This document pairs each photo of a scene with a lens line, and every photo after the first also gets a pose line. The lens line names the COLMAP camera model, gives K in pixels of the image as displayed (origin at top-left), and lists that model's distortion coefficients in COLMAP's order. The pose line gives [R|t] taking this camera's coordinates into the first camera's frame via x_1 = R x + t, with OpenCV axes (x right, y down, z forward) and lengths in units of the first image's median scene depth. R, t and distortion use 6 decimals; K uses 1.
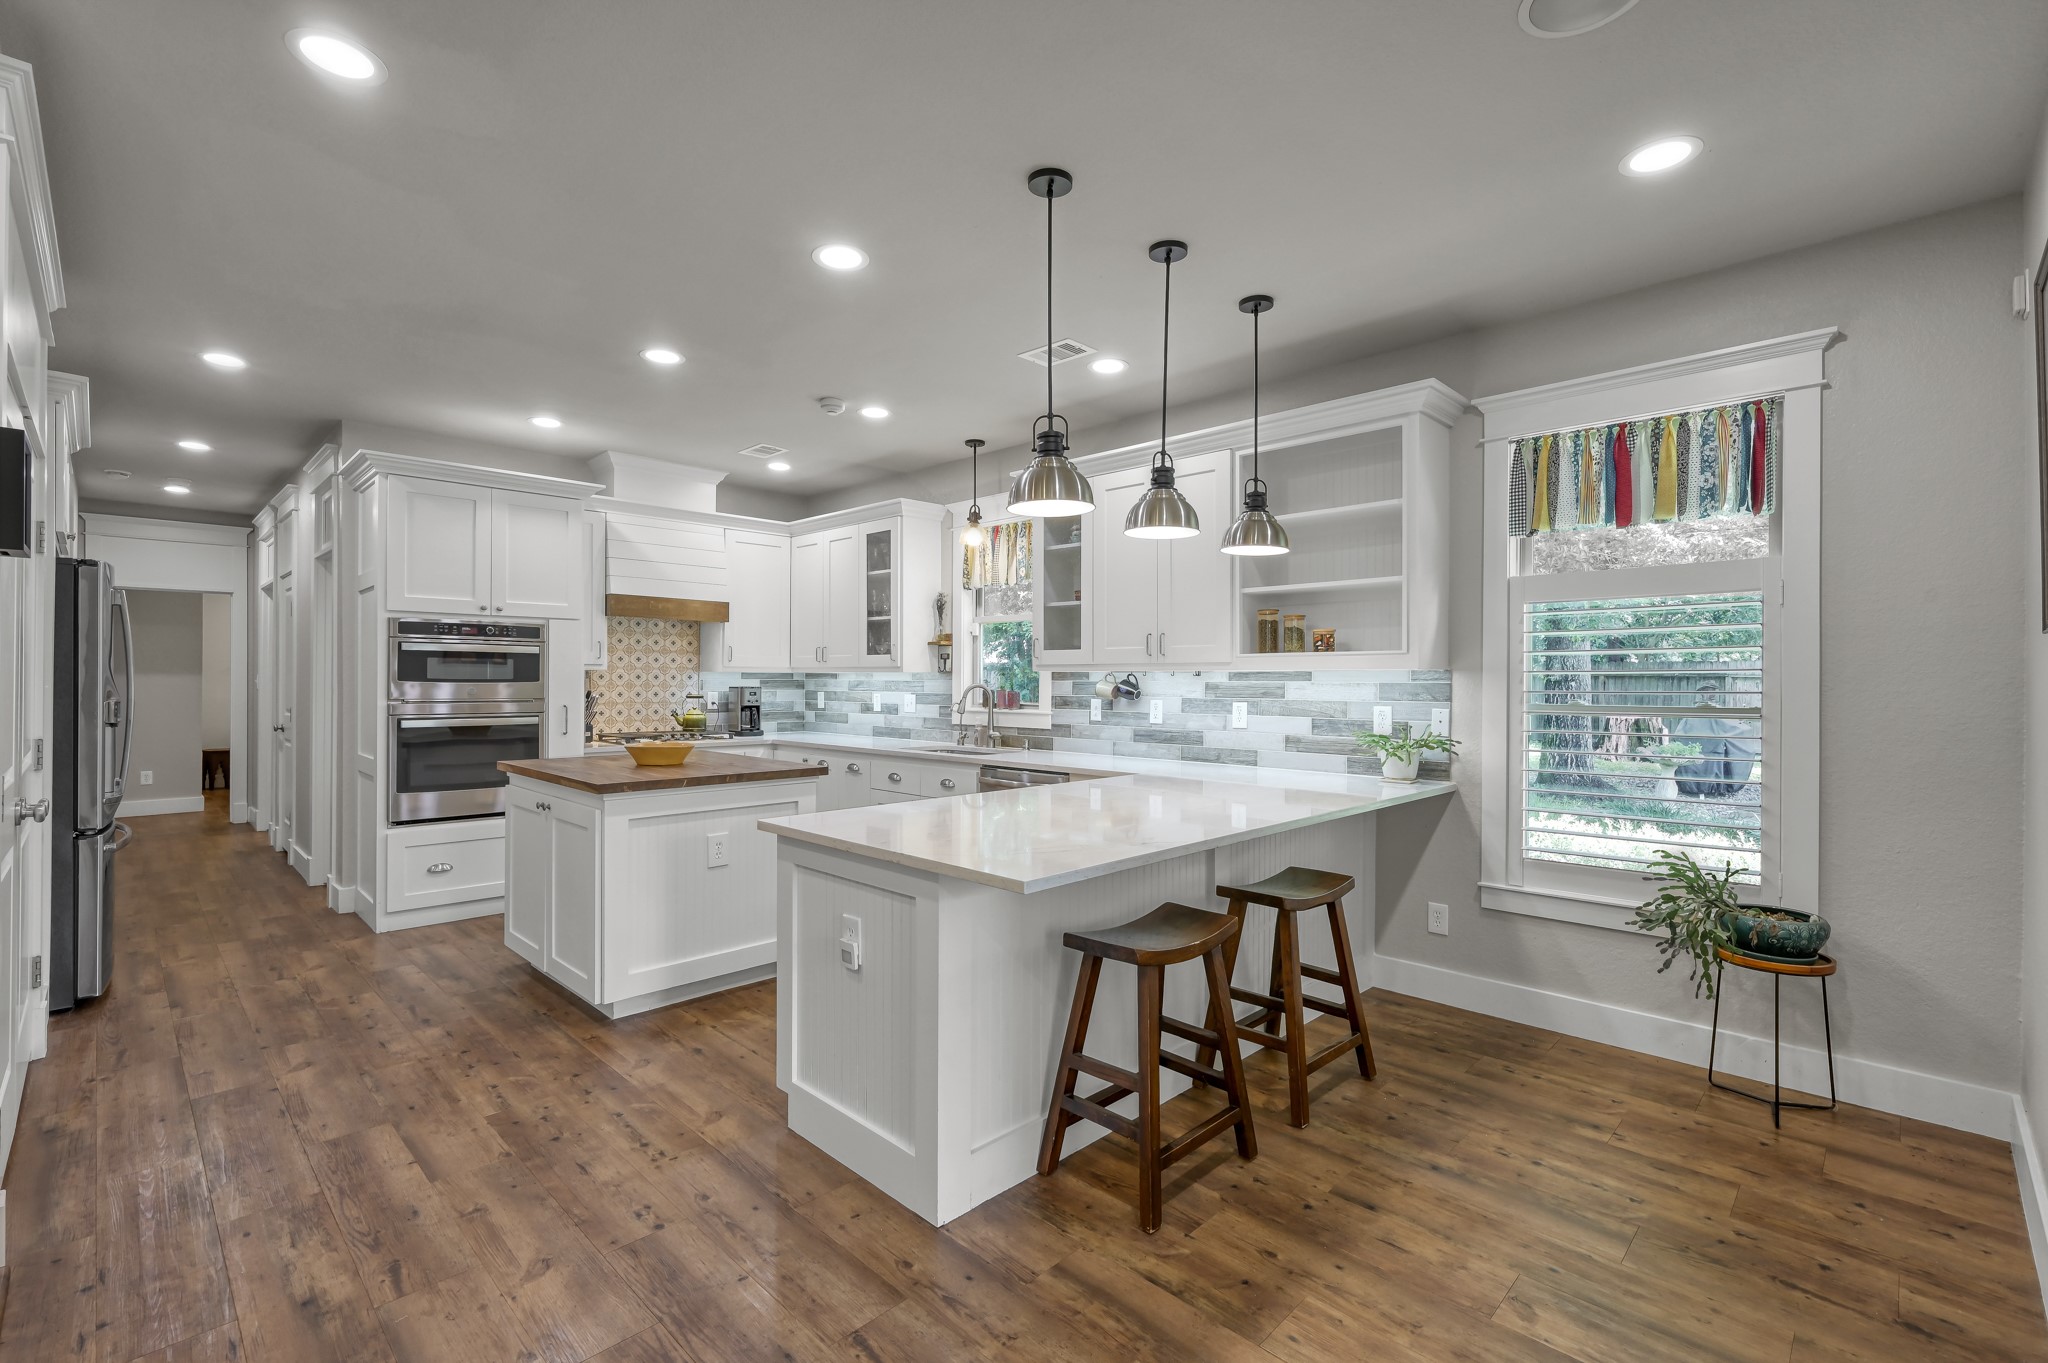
lens RADIAL K [[899.8, 0, 1025.5], [0, 899.8, 677.9], [0, 0, 1]] dist [-0.004022, -0.002000]
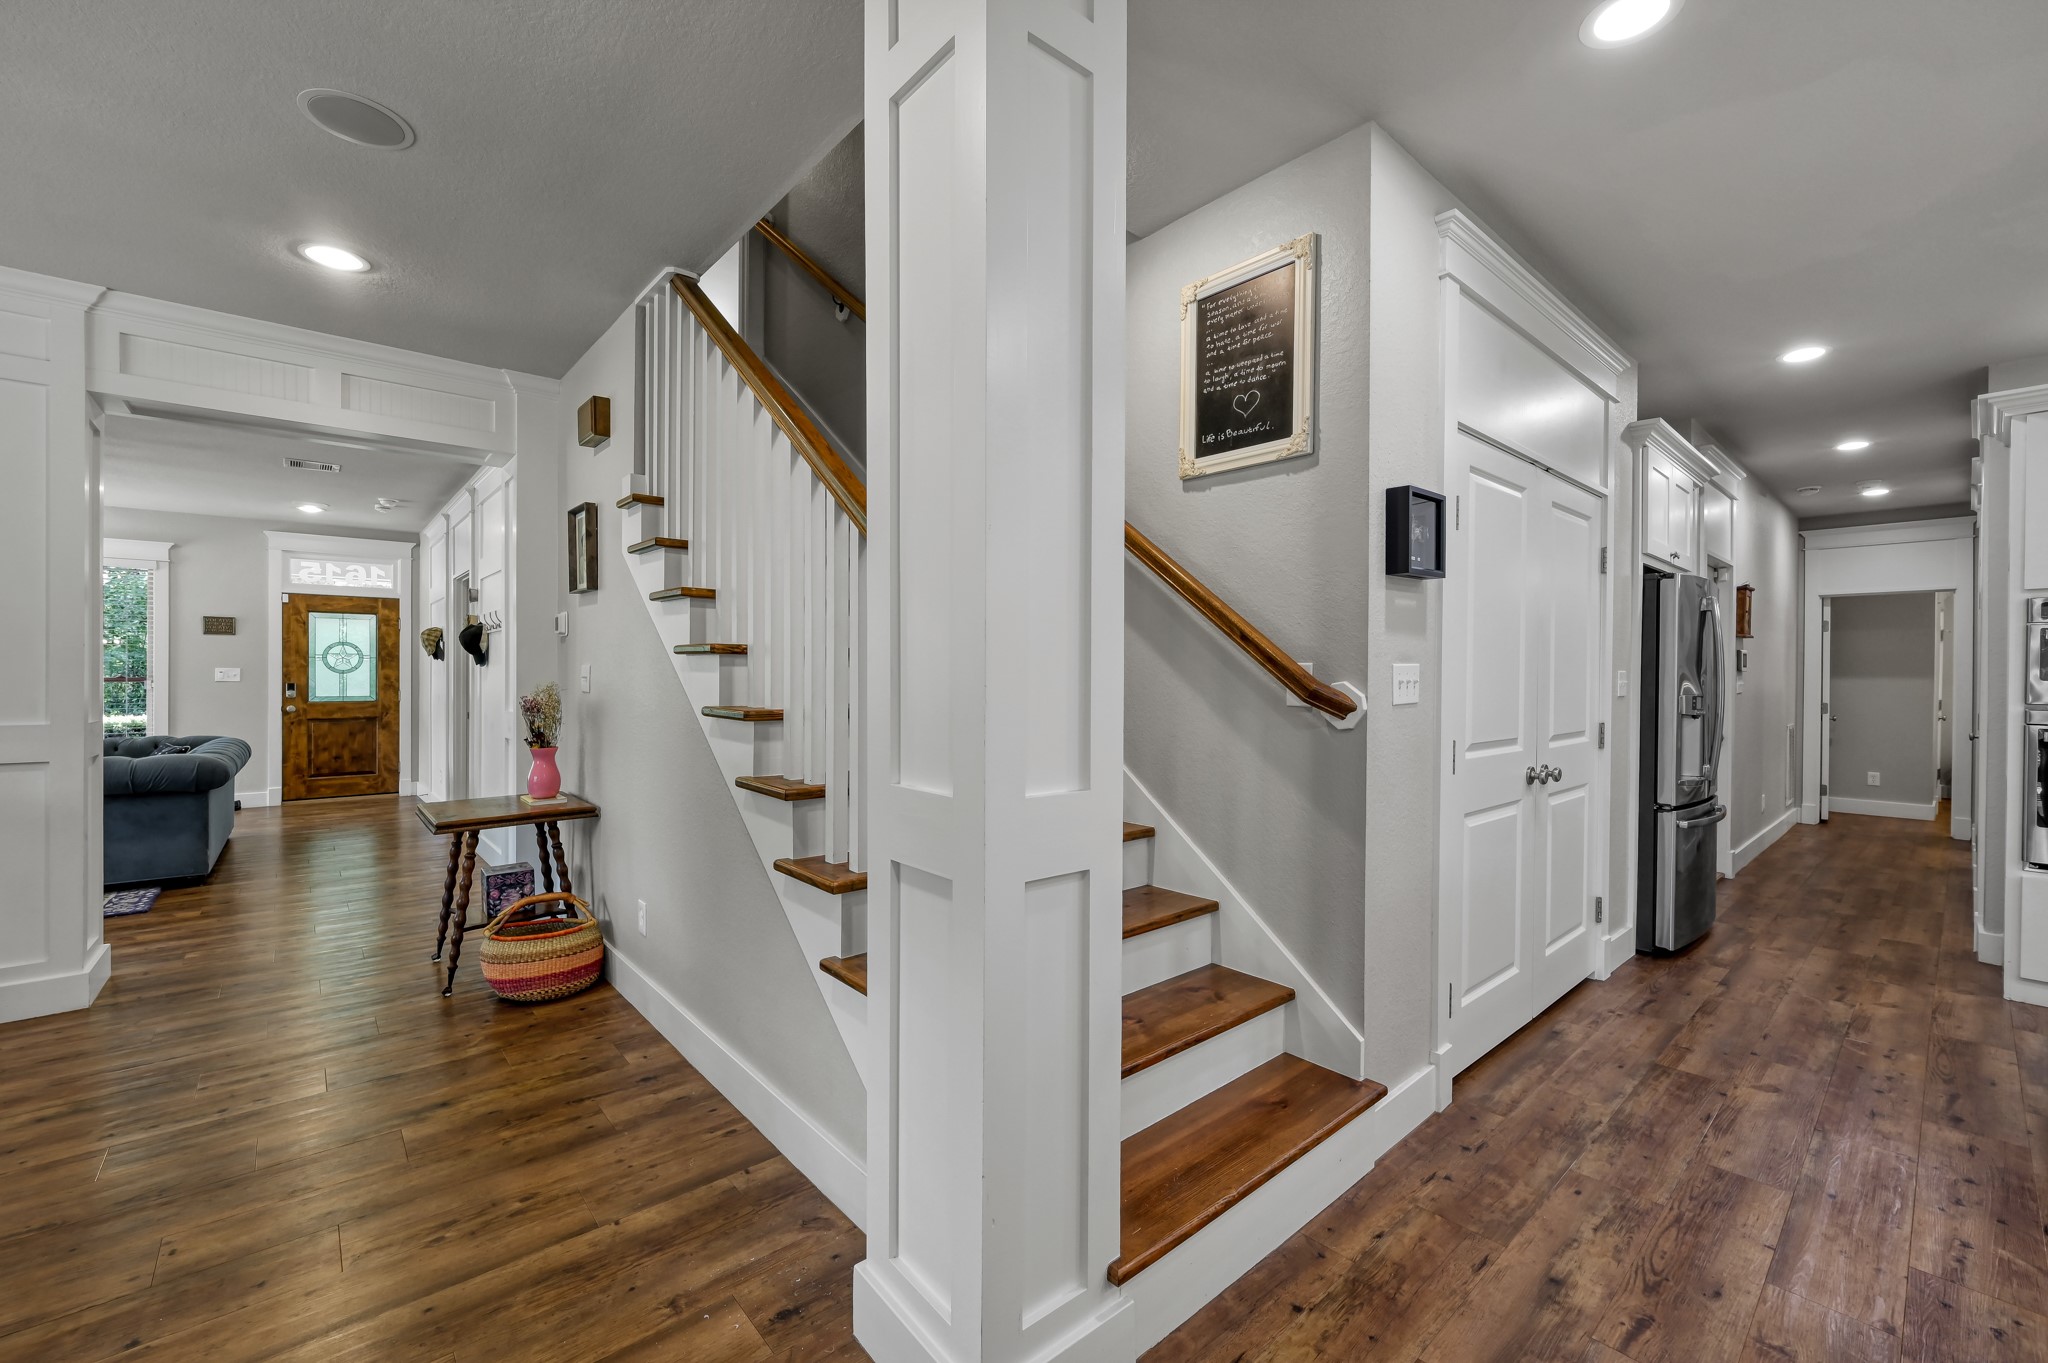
lens RADIAL K [[833.2, 0, 1028.6], [0, 833.2, 679.2], [0, 0, 1]] dist [-0.003560, 0.000477]
pose [[-0.075982, -0.000700, -0.997109, 0.073292], [-0.007093, 0.999975, -0.000162, 0.008744], [0.997084, 0.007060, -0.075985, 0.192077]]
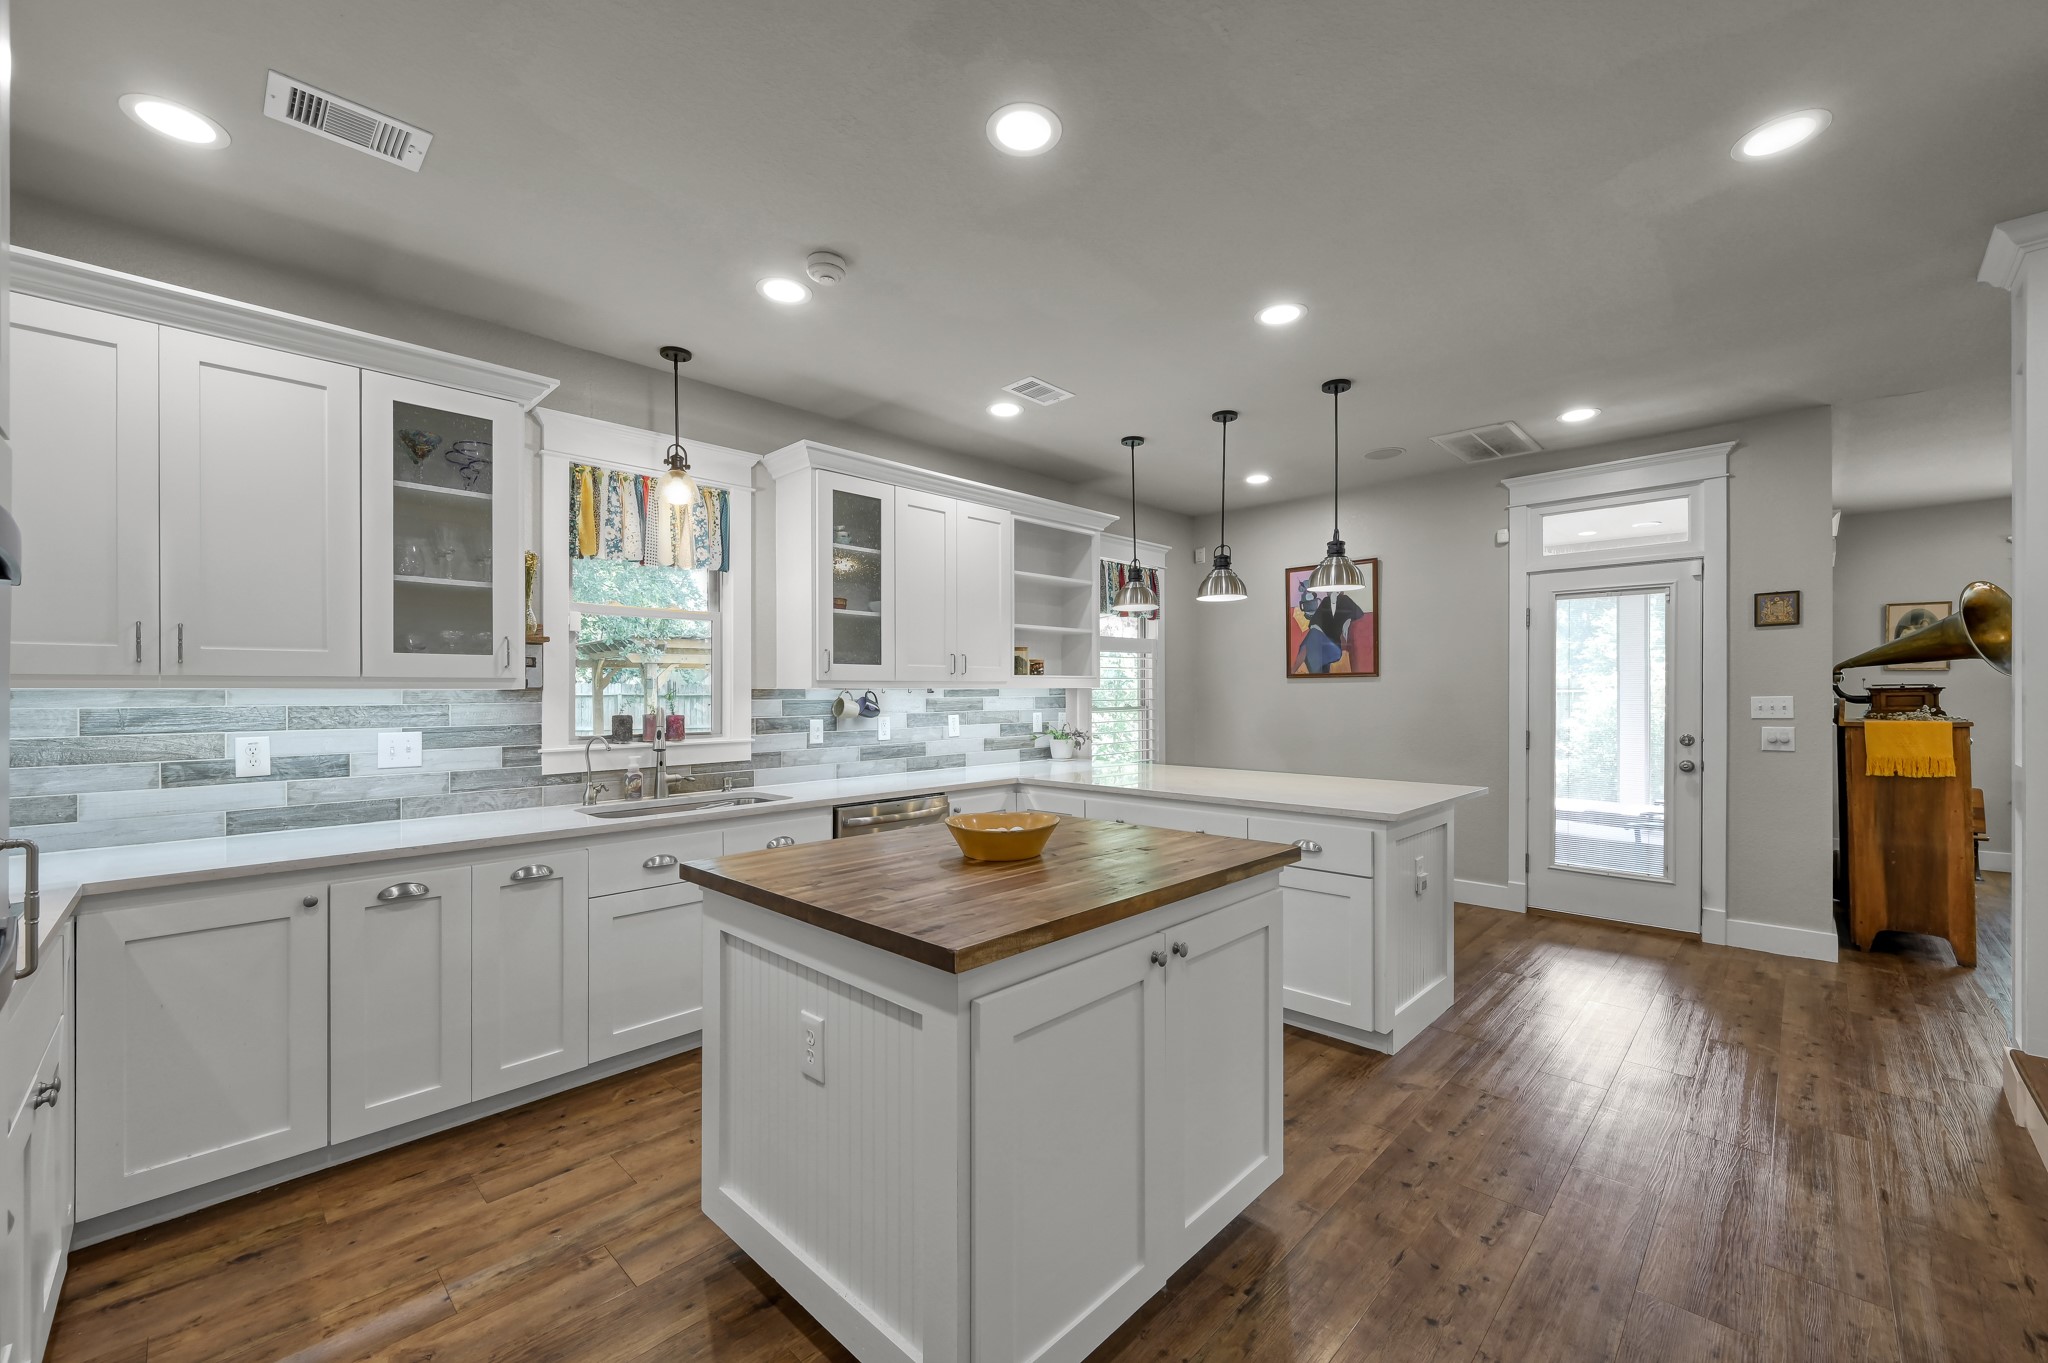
lens RADIAL K [[810.3, 0, 1034.7], [0, 810.3, 691.5], [0, 0, 1]] dist [-0.004379, 0.001656]
pose [[-0.005928, -0.003113, 0.999978, -0.785157], [0.003621, 0.999989, 0.003134, -0.006141], [-0.999976, 0.003640, -0.005917, 0.854101]]
